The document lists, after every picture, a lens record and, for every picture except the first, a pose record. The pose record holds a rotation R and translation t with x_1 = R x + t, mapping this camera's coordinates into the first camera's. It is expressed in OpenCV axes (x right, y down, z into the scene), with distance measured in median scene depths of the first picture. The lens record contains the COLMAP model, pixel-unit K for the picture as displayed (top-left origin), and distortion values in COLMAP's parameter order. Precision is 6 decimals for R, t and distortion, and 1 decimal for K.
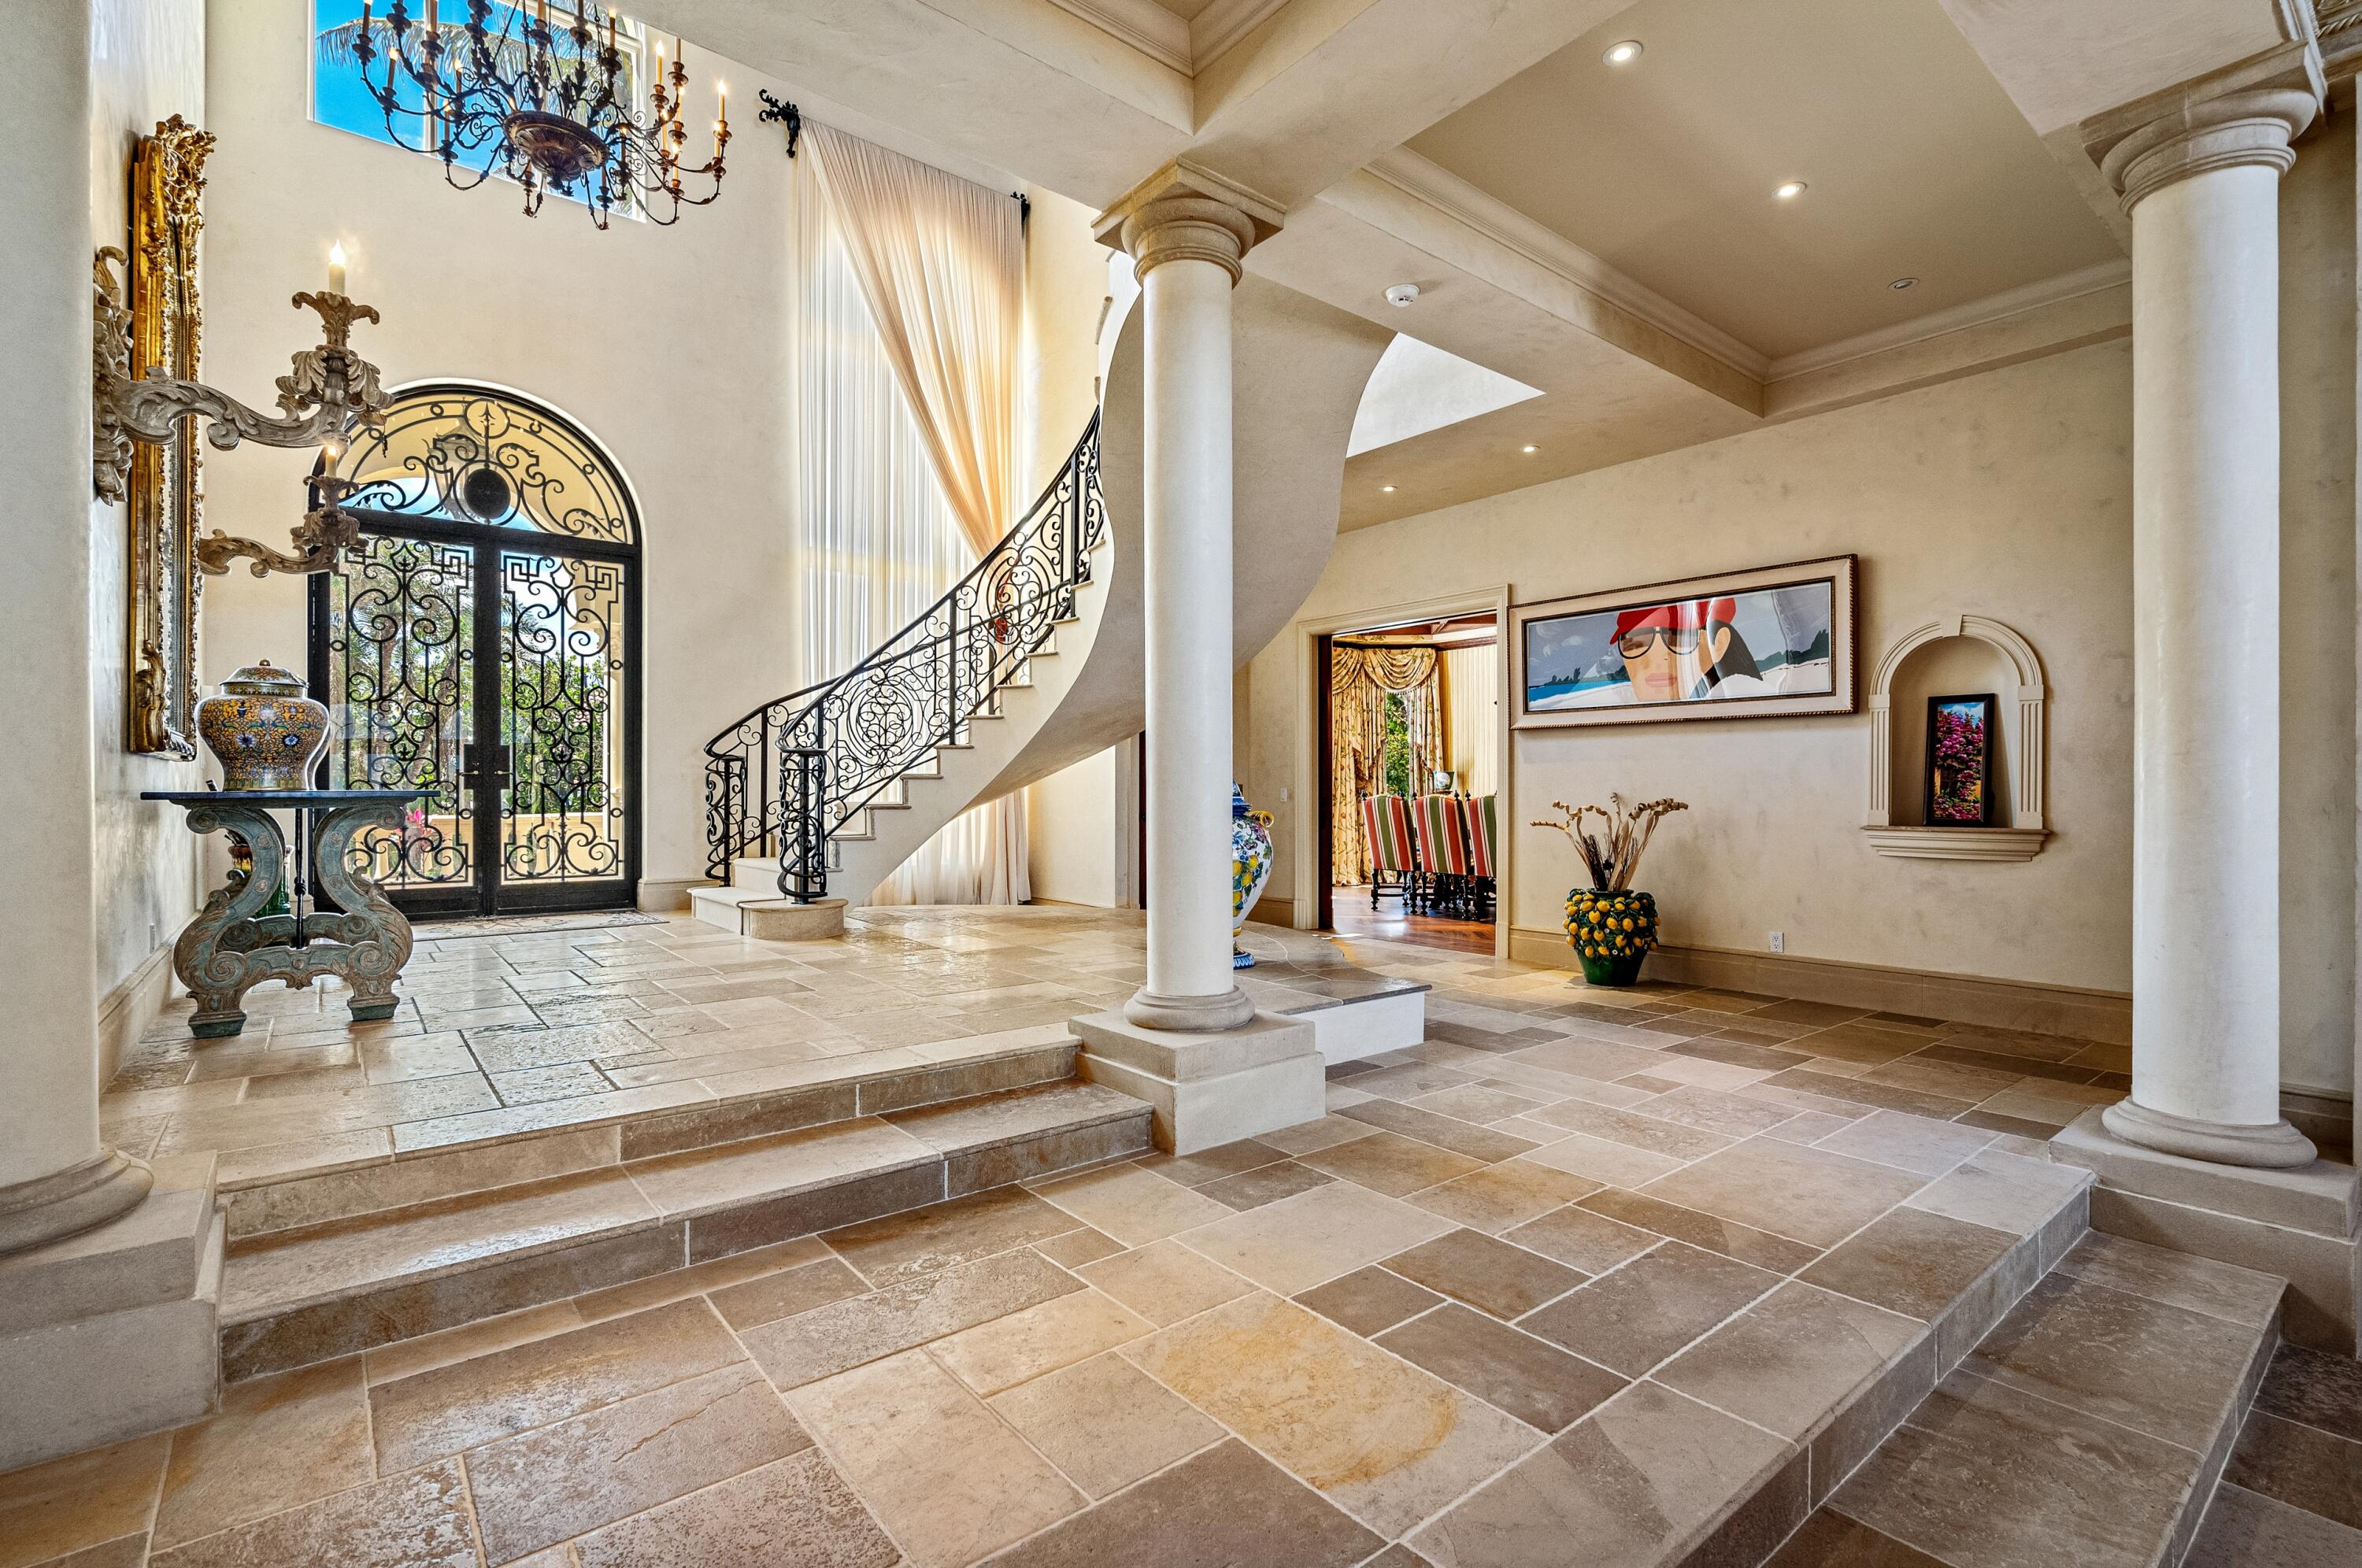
lens RADIAL K [[1085.0, 0, 1178.4], [0, 1085.0, 788.2], [0, 0, 1]] dist [0.001828, 0.000033]
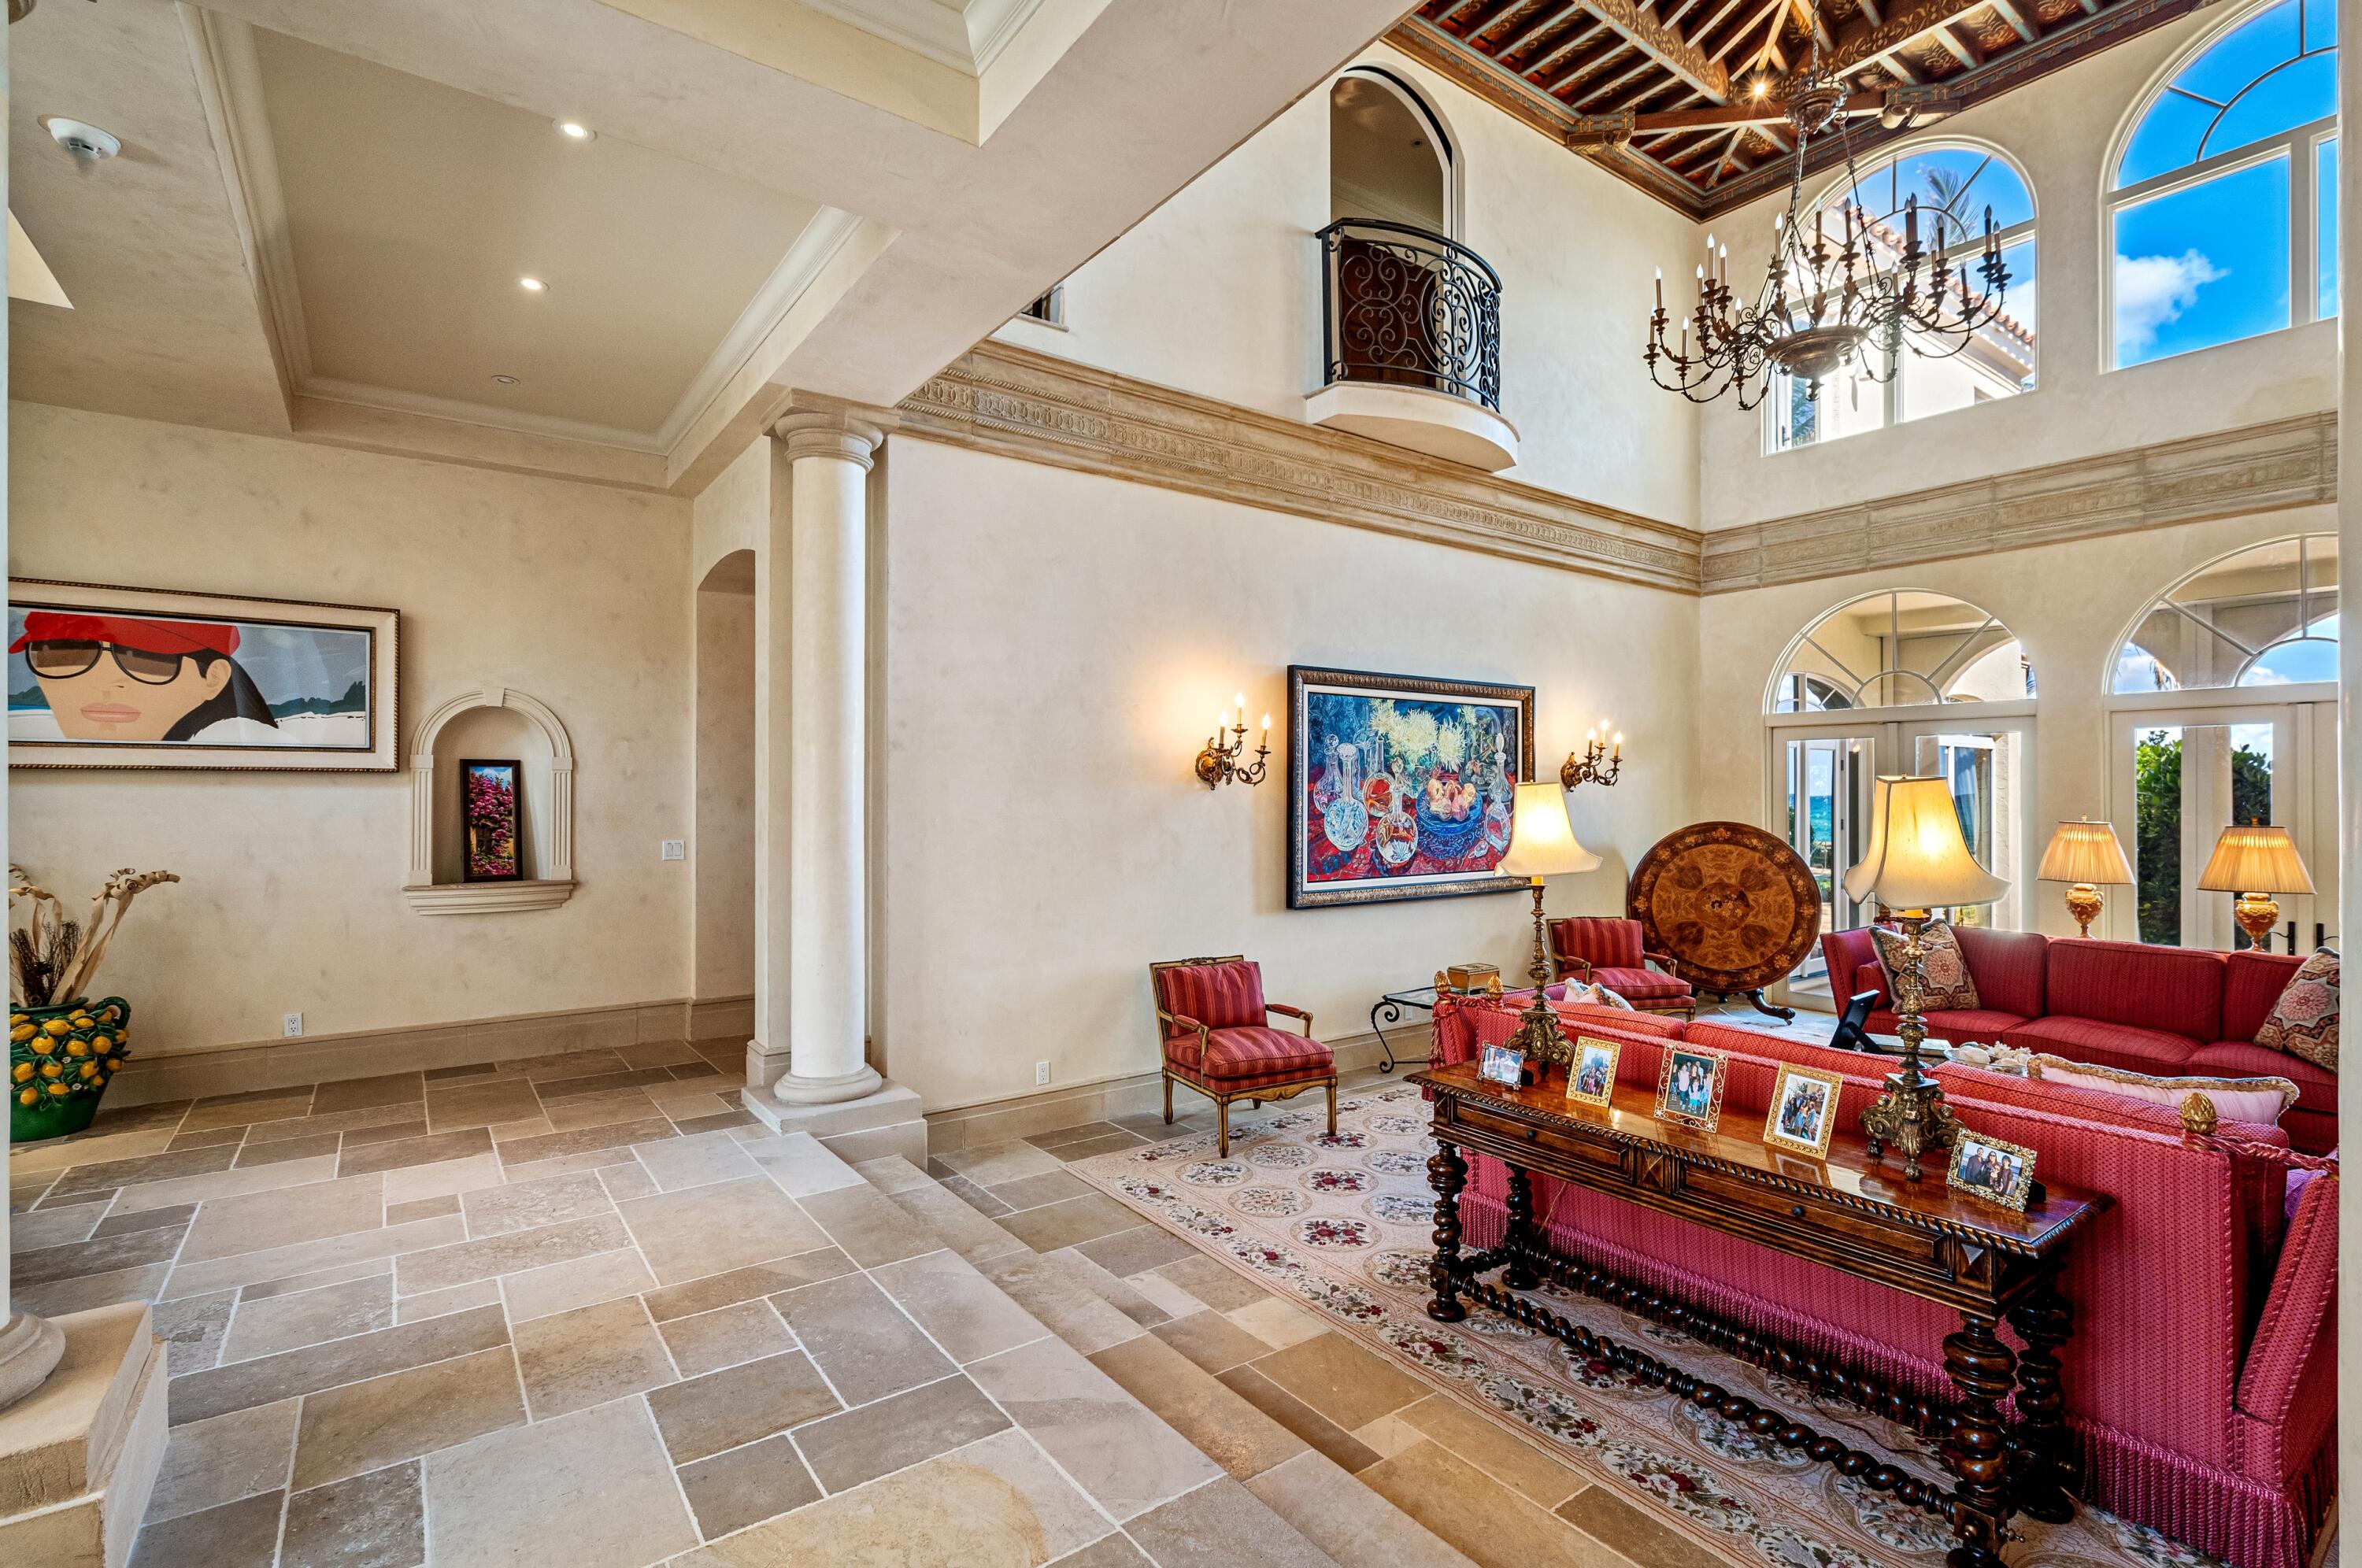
lens RADIAL K [[1085.0, 0, 1176.6], [0, 1085.0, 787.8], [0, 0, 1]] dist [0.001828, 0.000033]
pose [[0.051237, 0.004611, 0.998676, -0.330511], [-0.003568, 0.999984, -0.004434, -0.055618], [-0.998680, -0.003336, 0.051253, 0.261381]]
